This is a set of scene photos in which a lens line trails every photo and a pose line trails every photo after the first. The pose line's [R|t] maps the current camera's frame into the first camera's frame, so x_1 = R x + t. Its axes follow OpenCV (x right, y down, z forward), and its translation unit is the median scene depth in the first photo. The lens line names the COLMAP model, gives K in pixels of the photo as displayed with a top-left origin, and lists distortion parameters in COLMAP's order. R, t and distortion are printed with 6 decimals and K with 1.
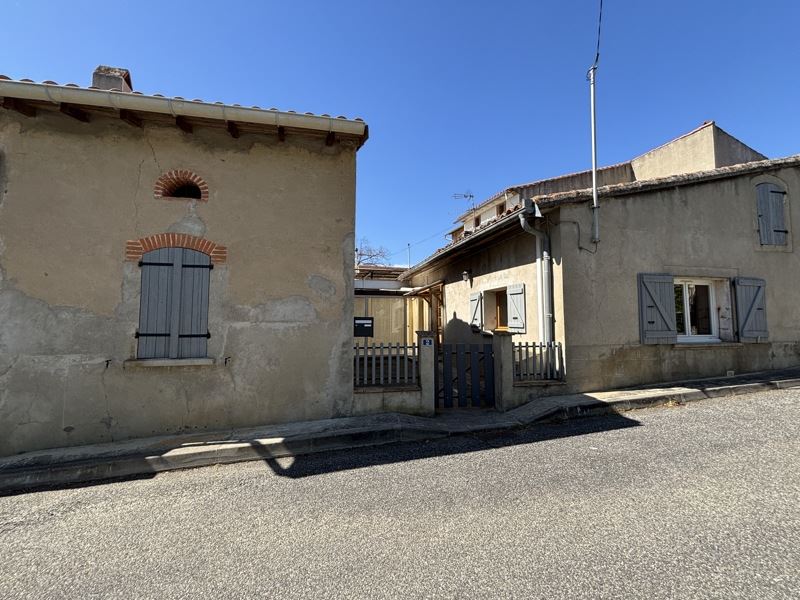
lens RADIAL K [[322.2, 0, 400.0], [0, 322.2, 298.2], [0, 0, 1]] dist [0.000816, 0.000125]
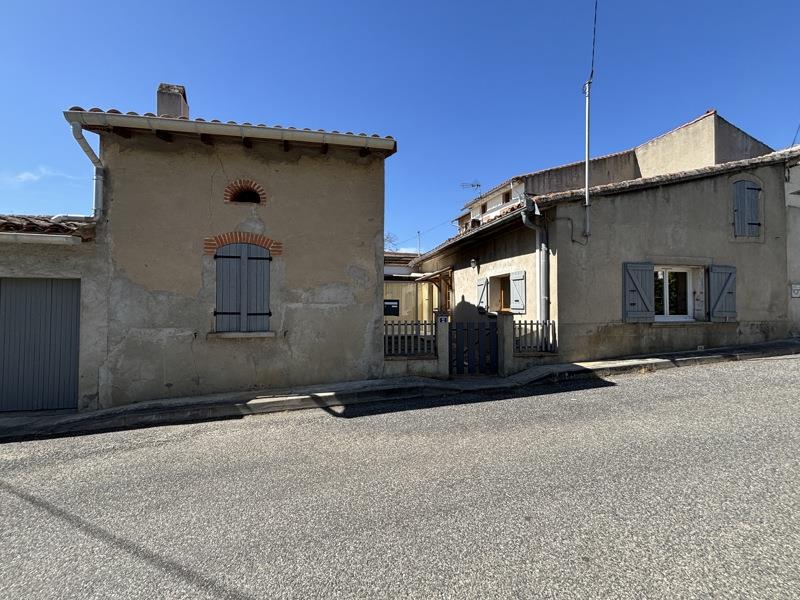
lens RADIAL K [[322.2, 0, 400.1], [0, 322.2, 297.8], [0, 0, 1]] dist [0.000816, 0.000125]
pose [[0.999917, 0.000015, -0.012905, -0.067208], [0.000605, 0.998846, 0.048015, -0.006731], [0.012890, -0.048019, 0.998763, -0.230909]]
